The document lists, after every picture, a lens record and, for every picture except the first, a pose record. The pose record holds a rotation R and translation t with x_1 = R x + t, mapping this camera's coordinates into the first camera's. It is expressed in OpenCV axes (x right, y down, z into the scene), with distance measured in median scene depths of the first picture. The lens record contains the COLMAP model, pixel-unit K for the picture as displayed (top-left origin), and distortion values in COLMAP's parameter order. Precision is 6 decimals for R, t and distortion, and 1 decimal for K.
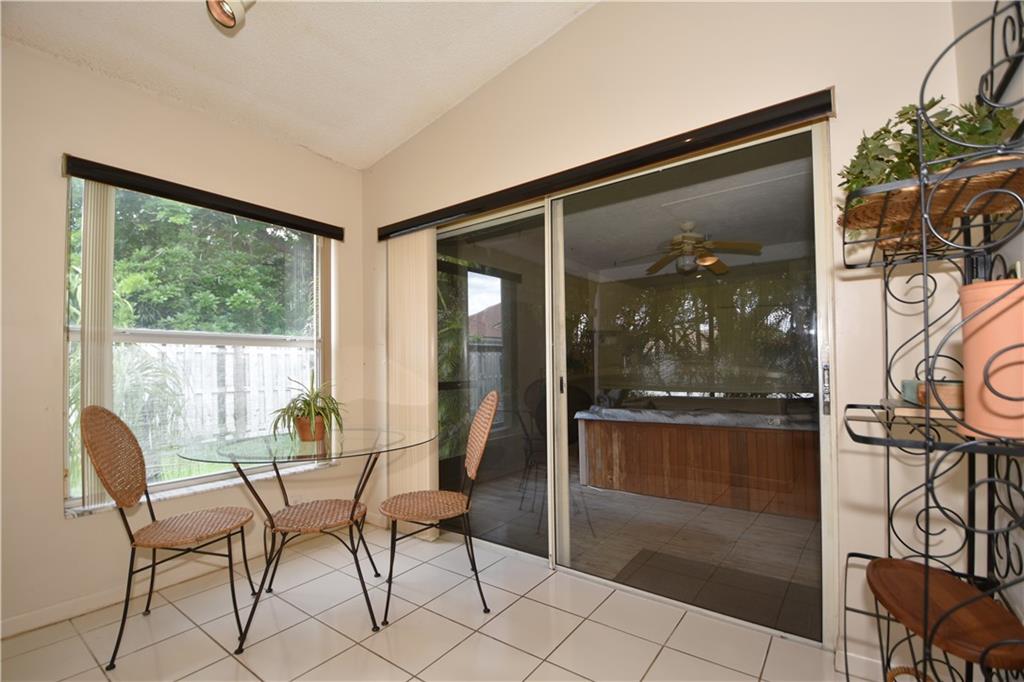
lens RADIAL K [[457.7, 0, 513.9], [0, 457.7, 354.6], [0, 0, 1]] dist [-0.020675, -0.000555]
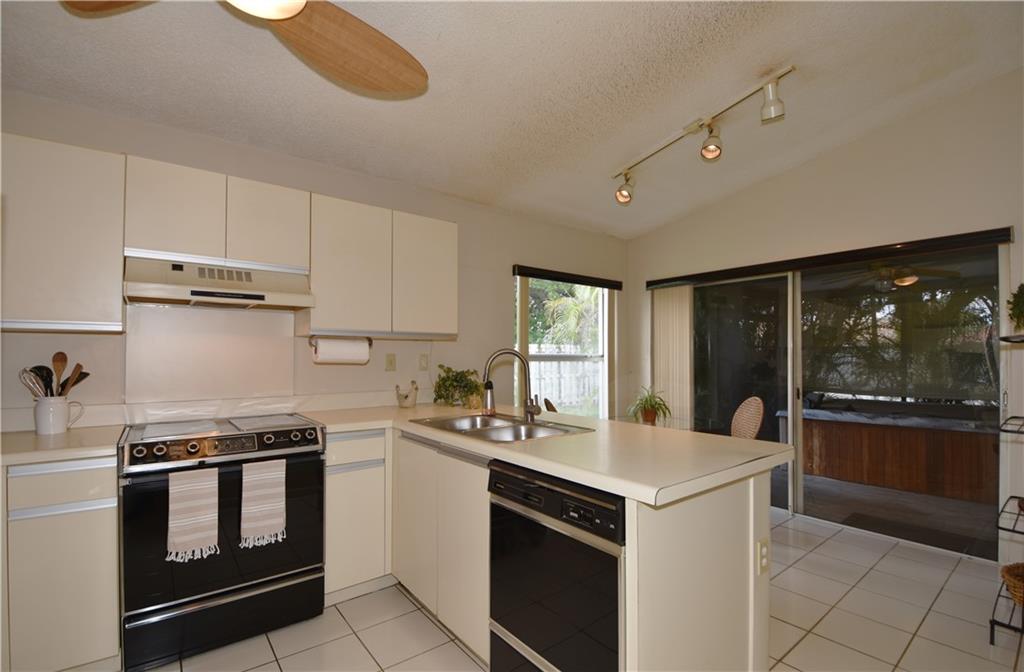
lens RADIAL K [[462.1, 0, 513.5], [0, 462.1, 351.1], [0, 0, 1]] dist [0.000503, -0.016300]
pose [[0.963048, 0.009843, -0.269151, -0.269782], [-0.006017, 0.999869, 0.015036, -0.062249], [0.269264, -0.012861, 0.962981, -0.483772]]
